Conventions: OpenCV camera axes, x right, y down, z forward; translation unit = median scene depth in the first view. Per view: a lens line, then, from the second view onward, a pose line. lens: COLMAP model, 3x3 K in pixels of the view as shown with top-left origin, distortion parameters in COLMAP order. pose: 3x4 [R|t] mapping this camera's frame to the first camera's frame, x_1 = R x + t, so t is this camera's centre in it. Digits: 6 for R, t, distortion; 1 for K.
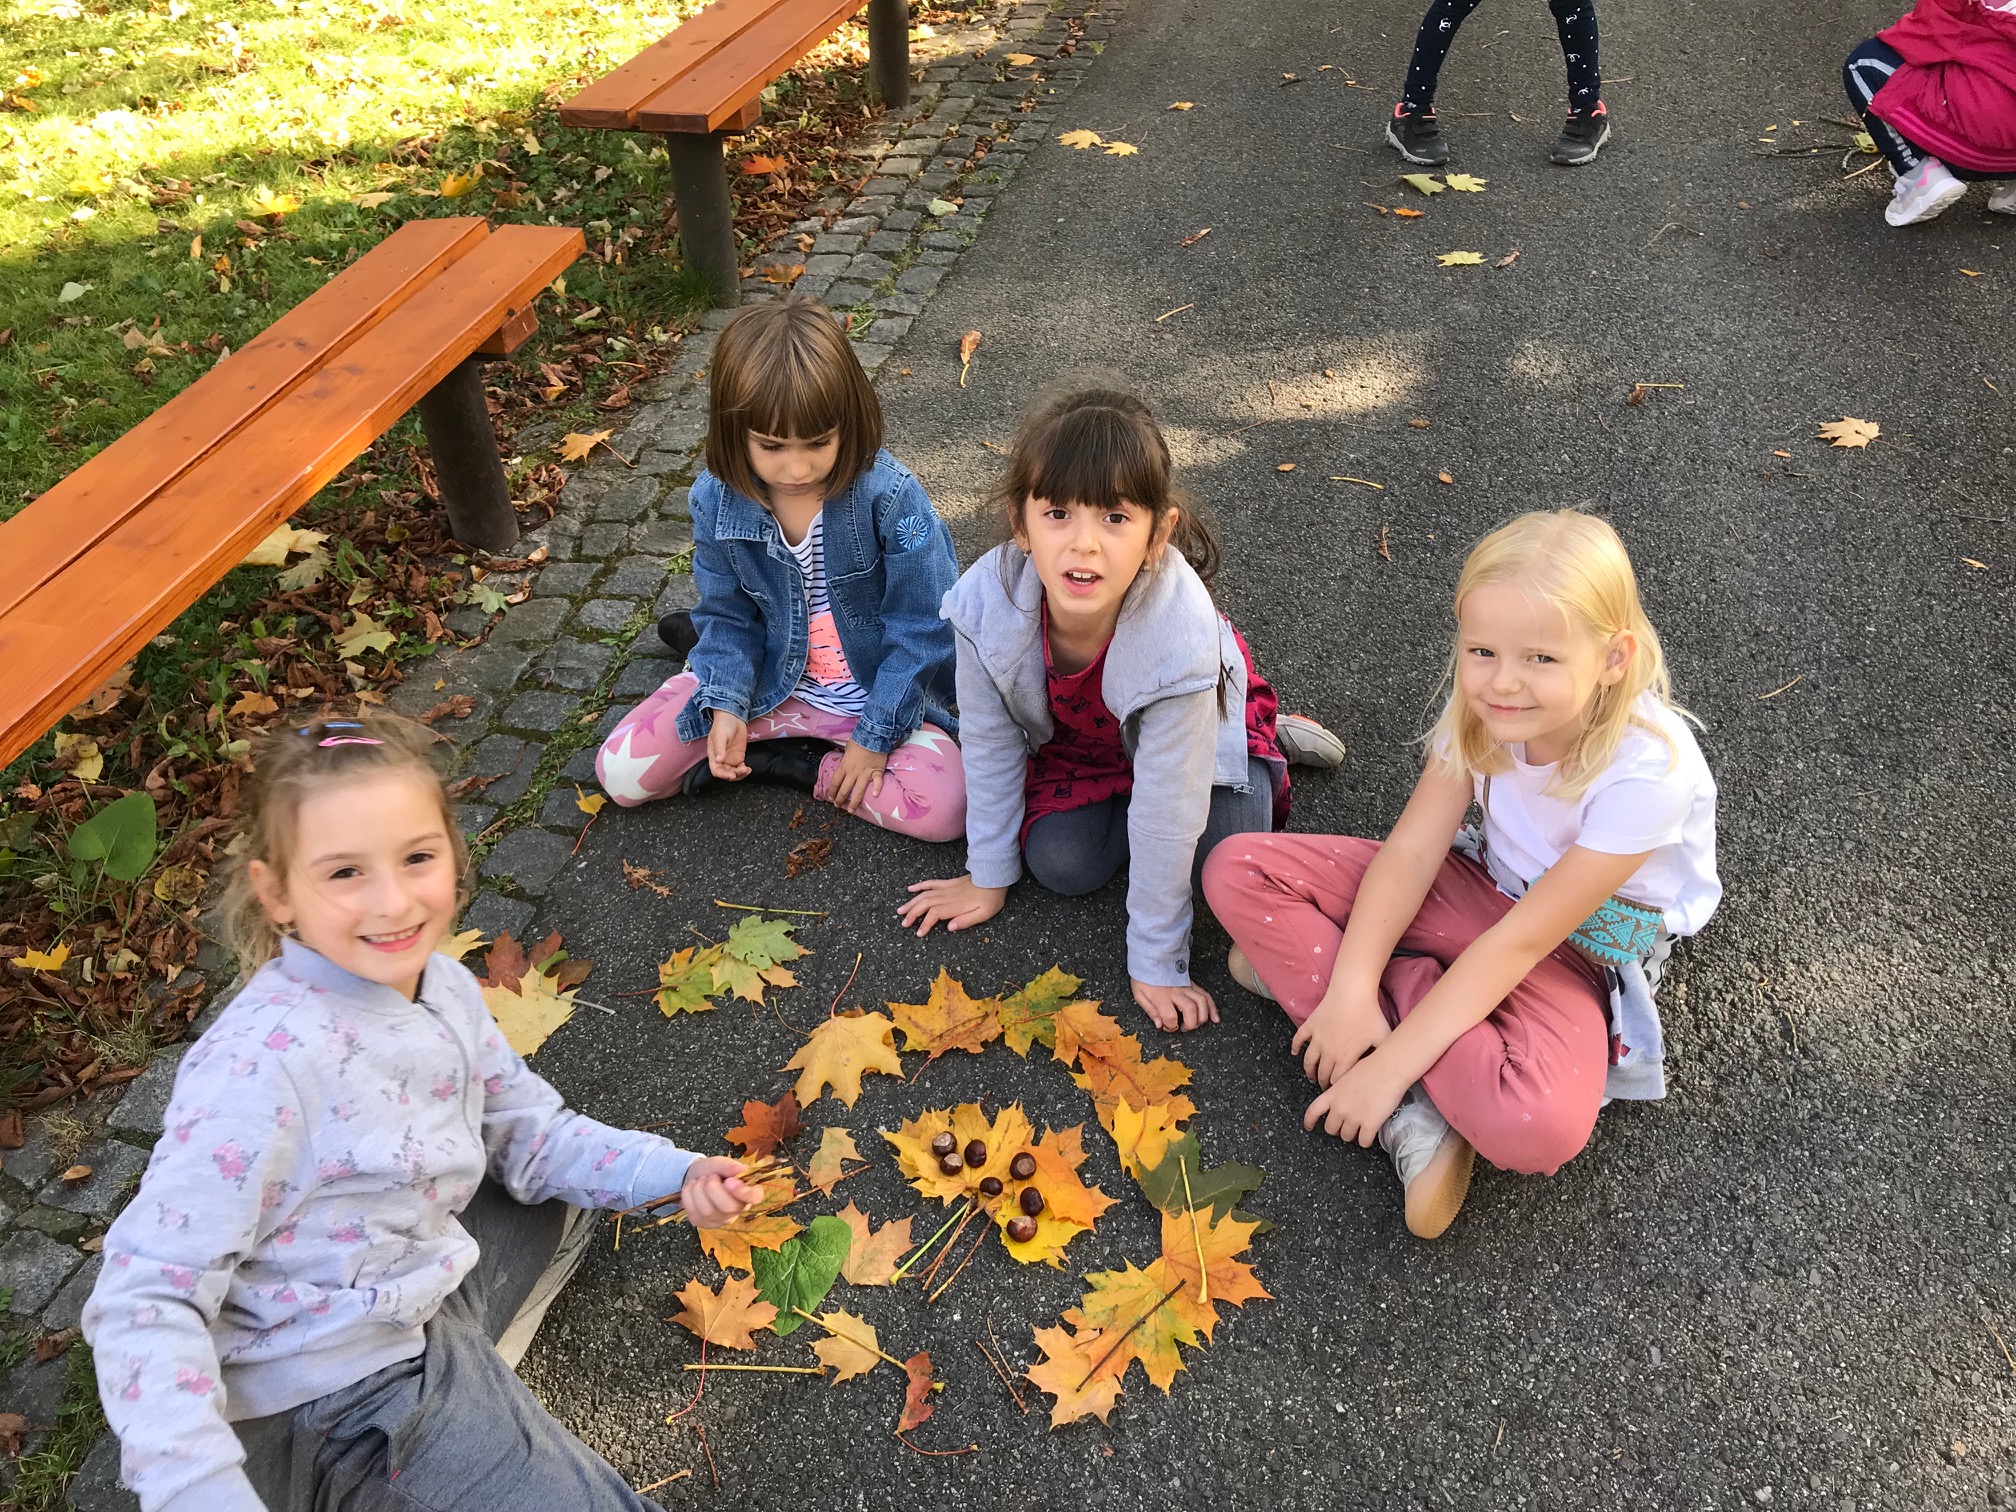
lens RADIAL K [[1634.1, 0, 1008.3], [0, 1634.1, 750.3], [0, 0, 1]] dist [0.008782, 0.009188]
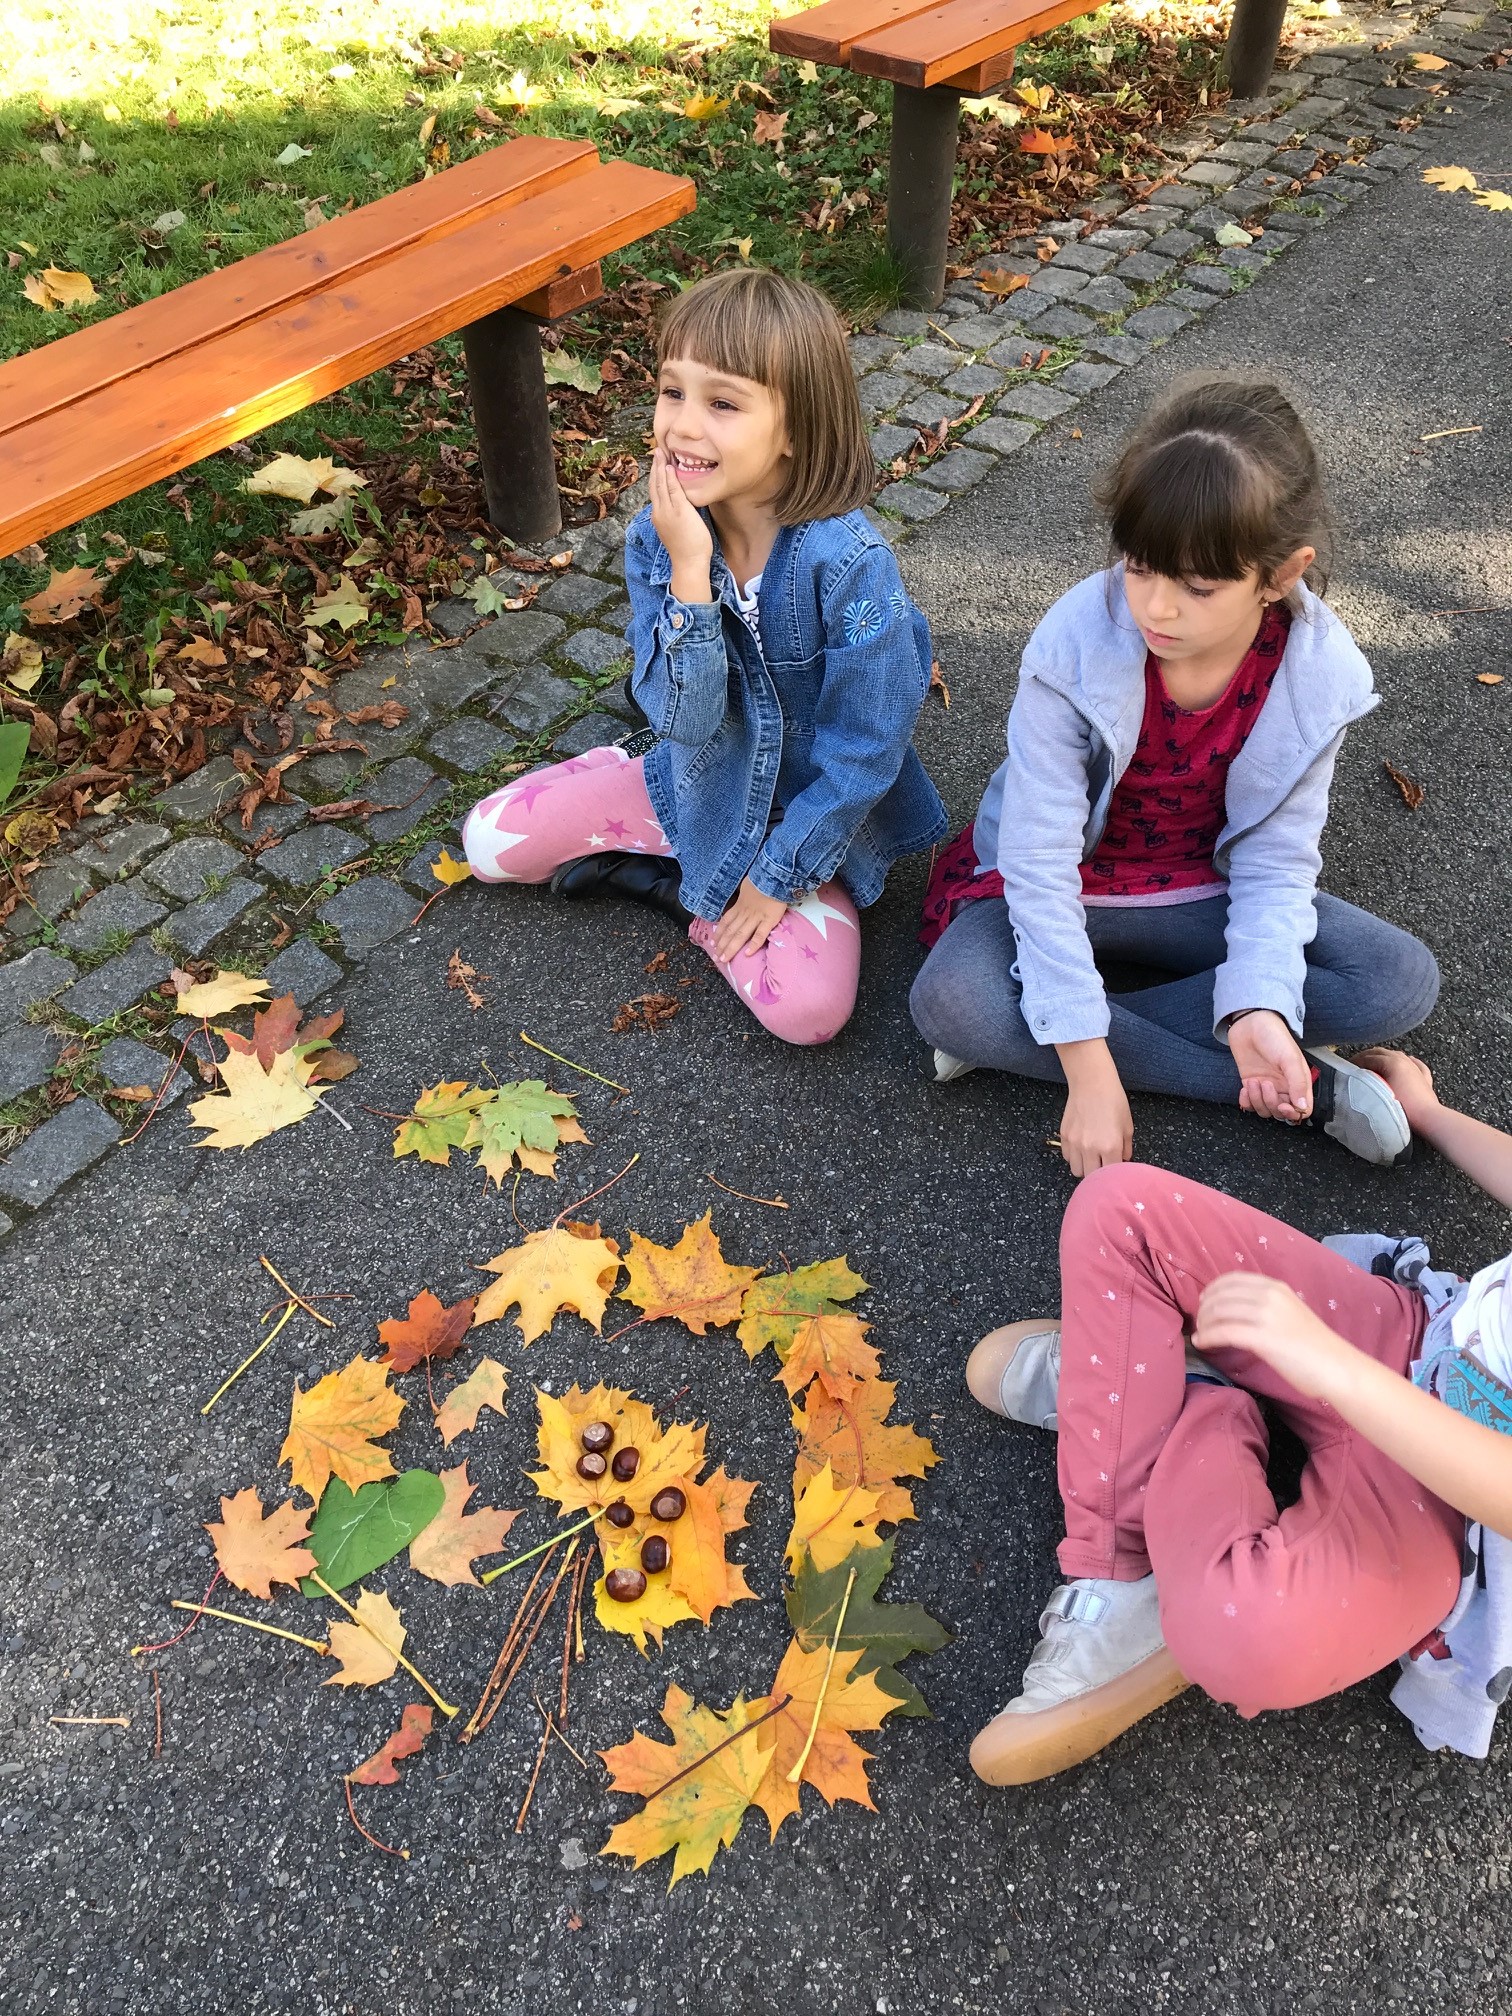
lens RADIAL K [[1634.1, 0, 755.9], [0, 1634.1, 1012.2], [0, 0, 1]] dist [0.008782, 0.009188]
pose [[0.913969, 0.313548, -0.257583, 0.121643], [-0.271679, 0.944336, 0.185529, -0.089483], [0.301417, -0.099588, 0.948277, 0.193020]]
